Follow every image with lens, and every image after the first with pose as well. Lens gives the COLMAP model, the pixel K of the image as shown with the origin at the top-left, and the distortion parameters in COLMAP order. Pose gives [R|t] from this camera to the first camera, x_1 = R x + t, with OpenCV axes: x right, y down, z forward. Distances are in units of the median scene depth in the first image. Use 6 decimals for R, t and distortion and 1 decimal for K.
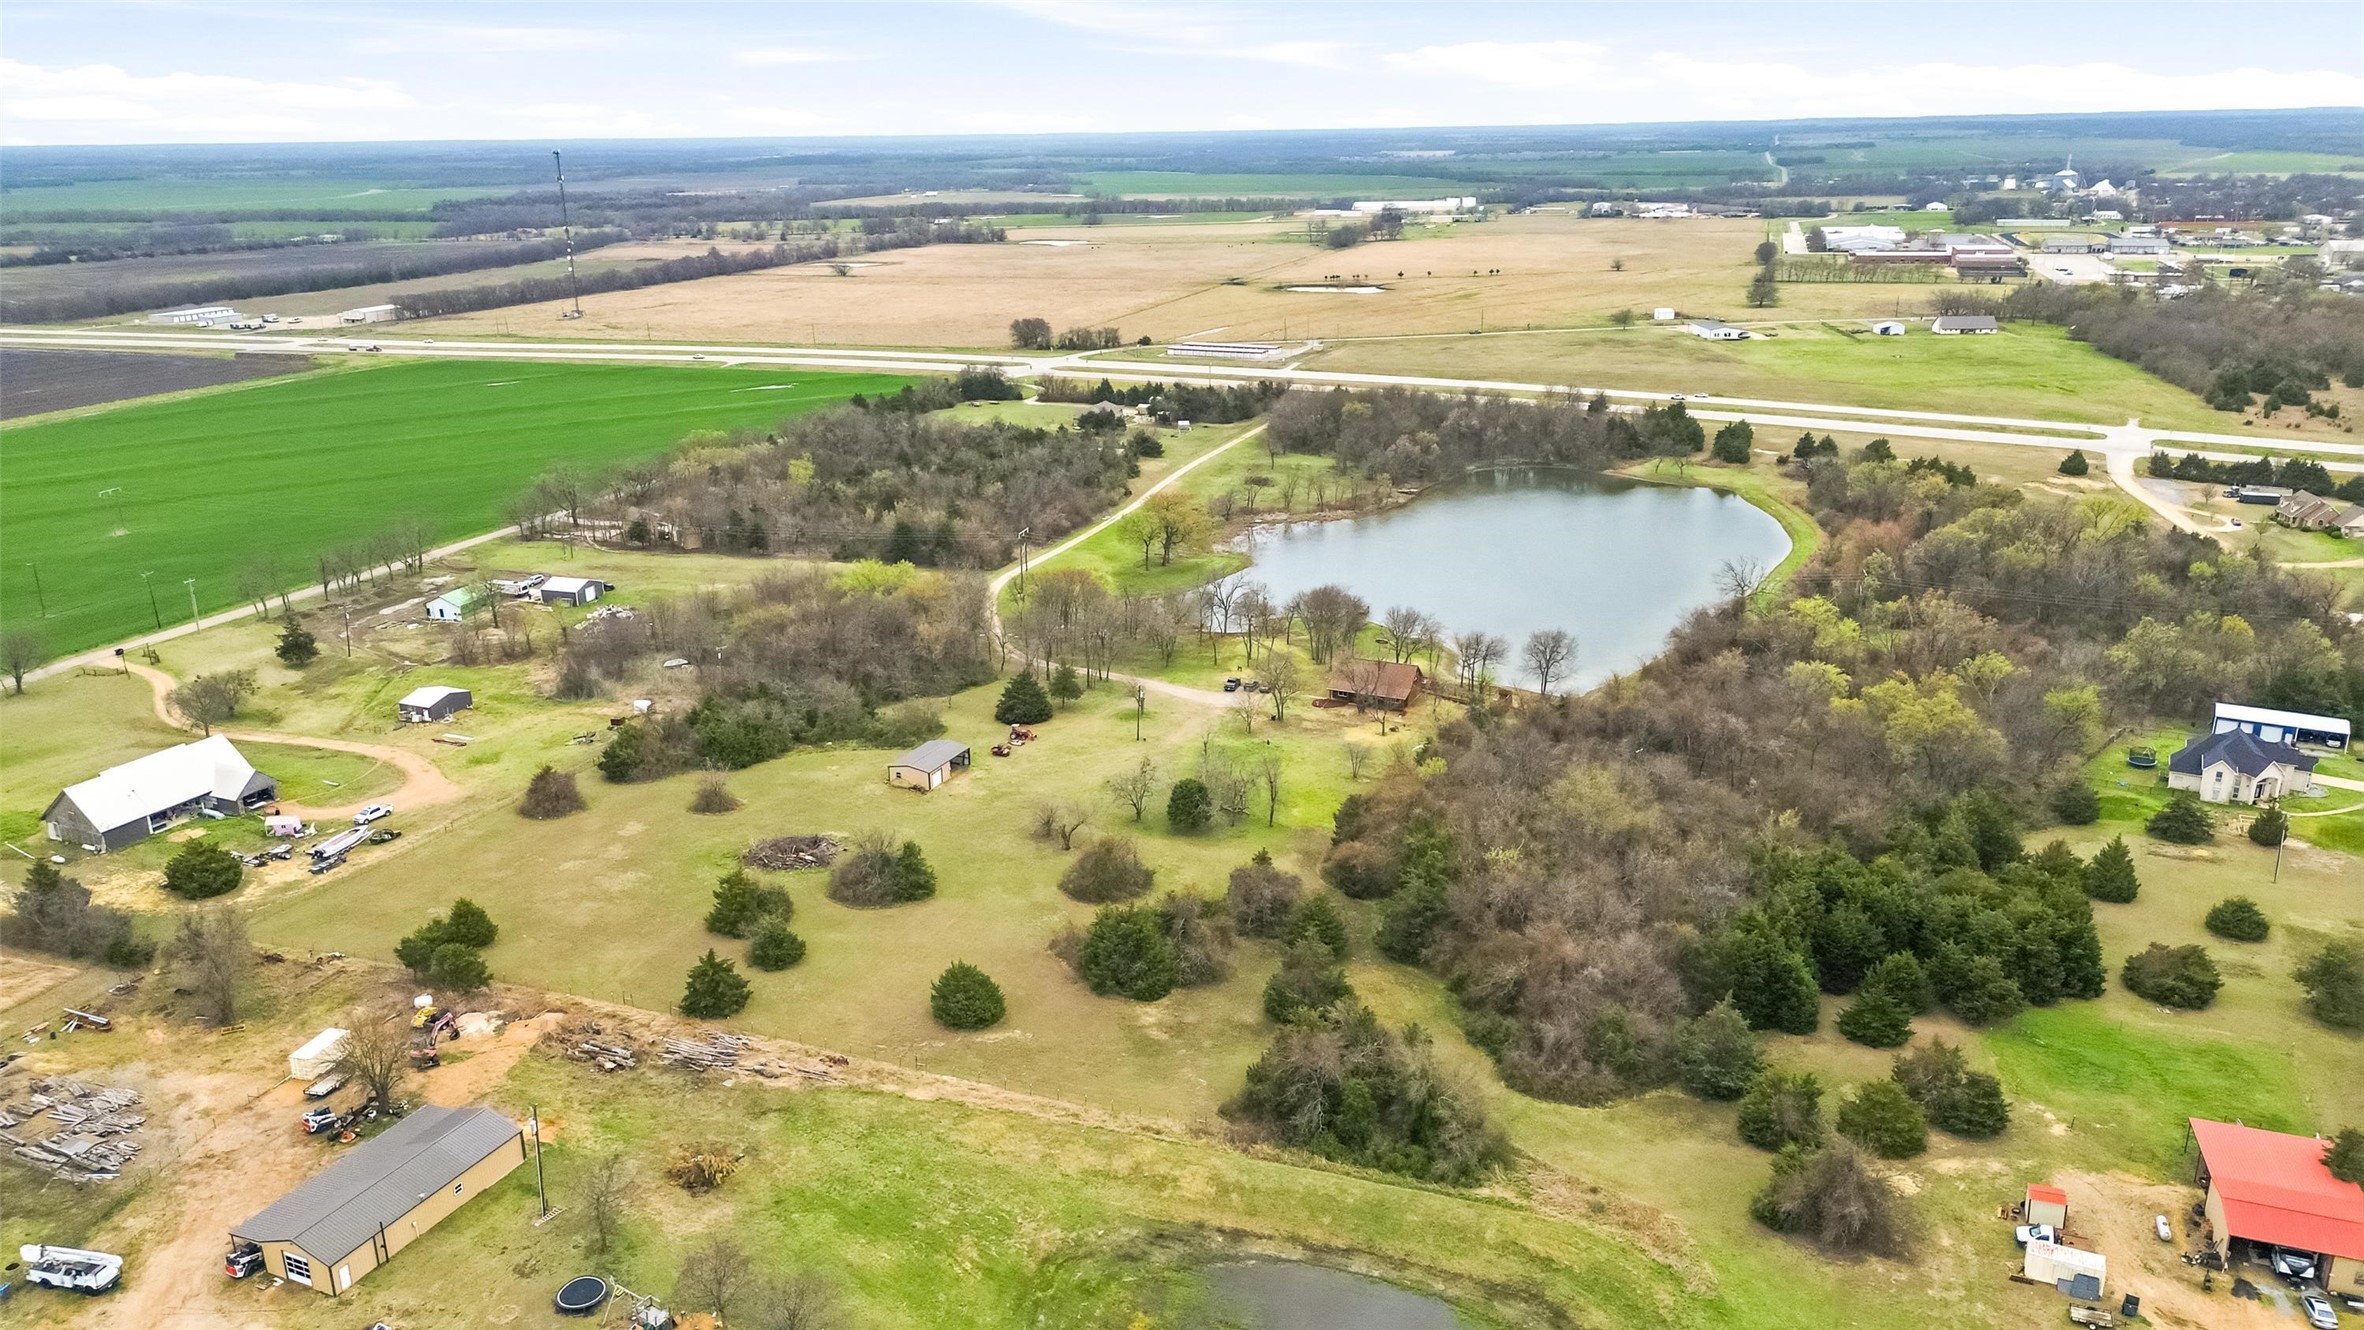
lens RADIAL K [[1648.0, 0, 1175.9], [0, 1648.0, 668.4], [0, 0, 1]] dist [0.077729, -0.081919]
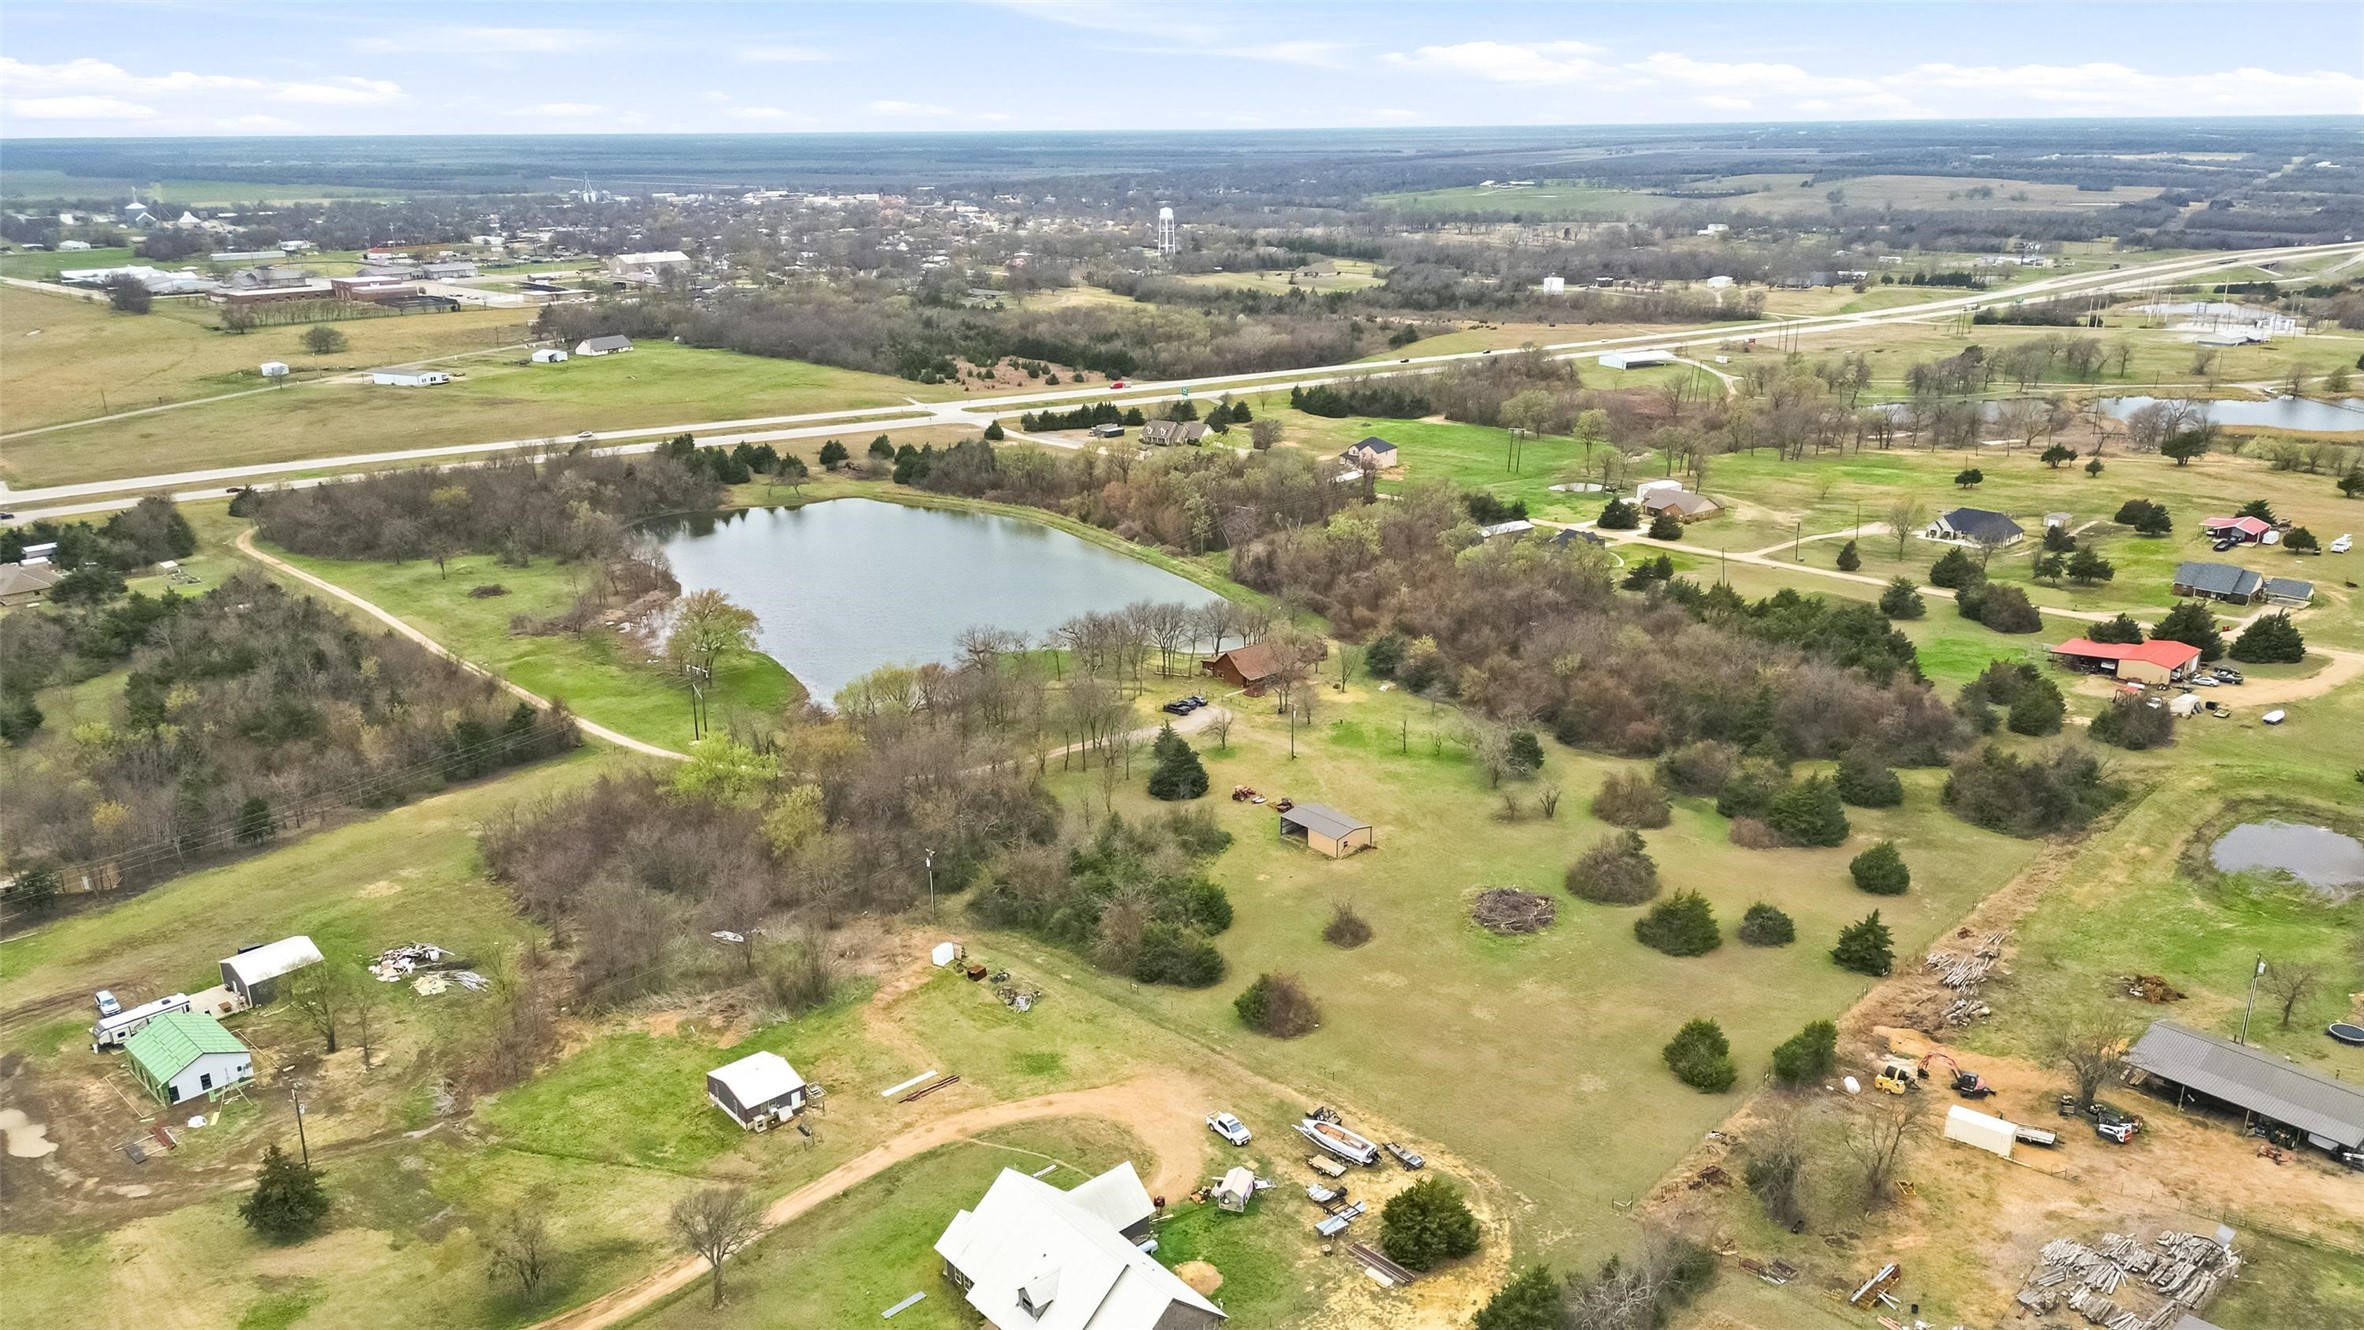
lens RADIAL K [[1648.0, 0, 1175.9], [0, 1648.0, 668.4], [0, 0, 1]] dist [0.077729, -0.081919]
pose [[0.417833, -0.270641, 0.867277, -0.497253], [0.285201, 0.945418, 0.157622, -0.103080], [-0.862598, 0.181489, 0.472214, 0.305525]]
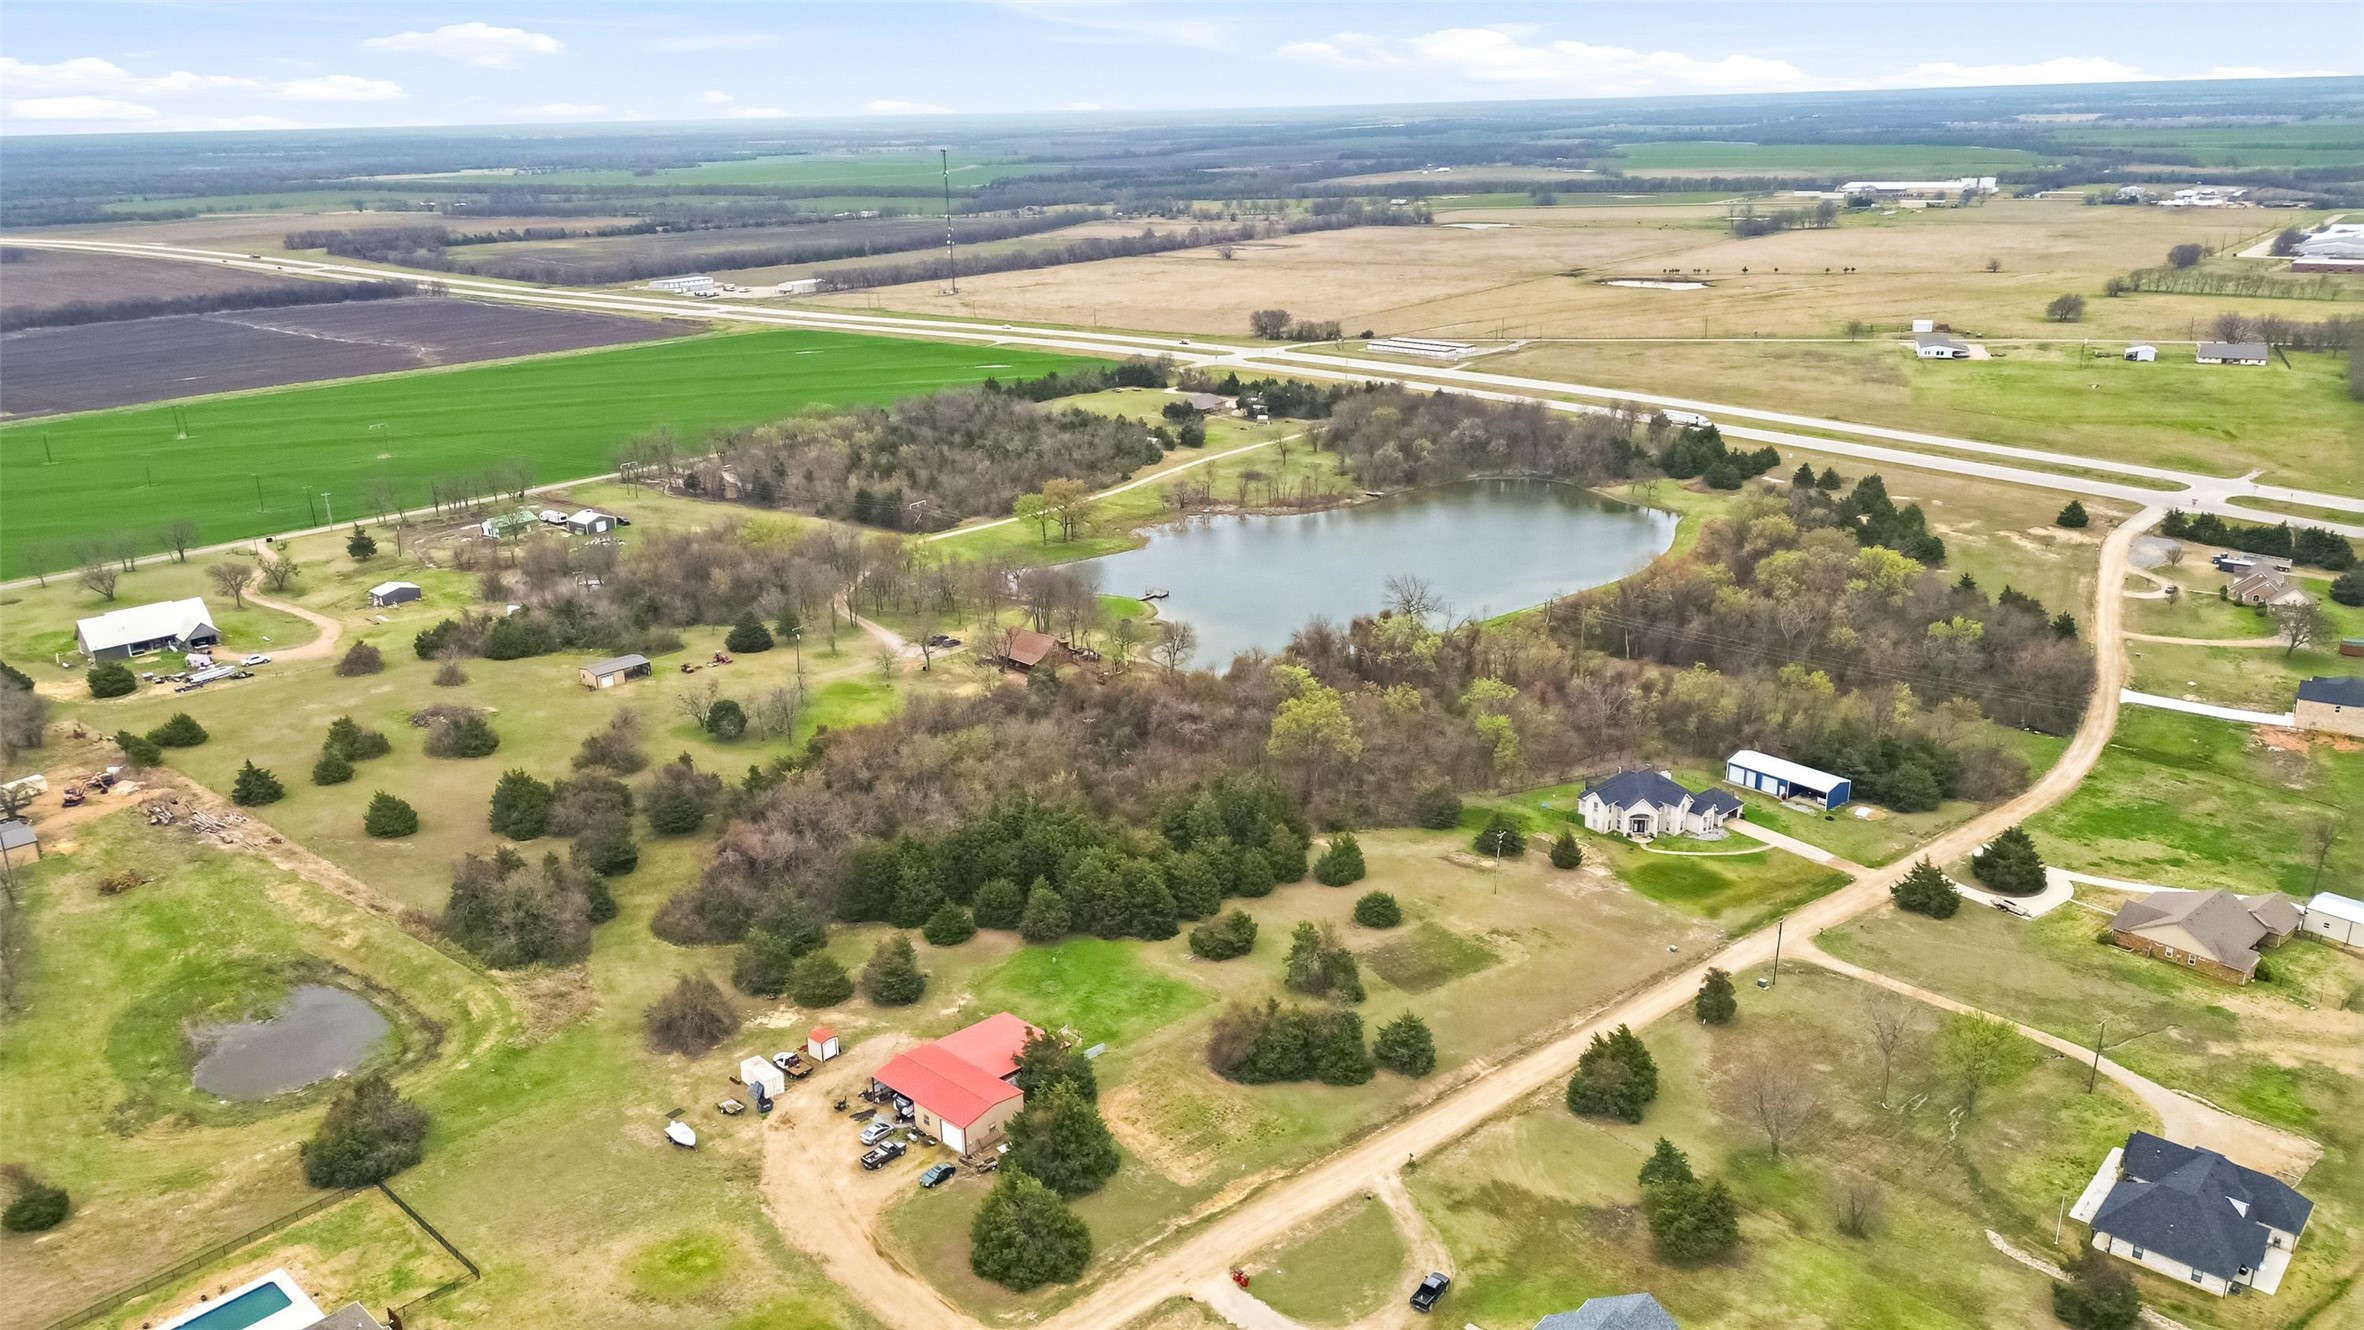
lens RADIAL K [[1648.0, 0, 1175.9], [0, 1648.0, 668.4], [0, 0, 1]] dist [0.077729, -0.081919]
pose [[0.937237, 0.105913, -0.332219, 0.360345], [-0.099679, 0.994375, 0.035802, -0.018361], [0.334142, -0.000439, 0.942522, -0.053209]]
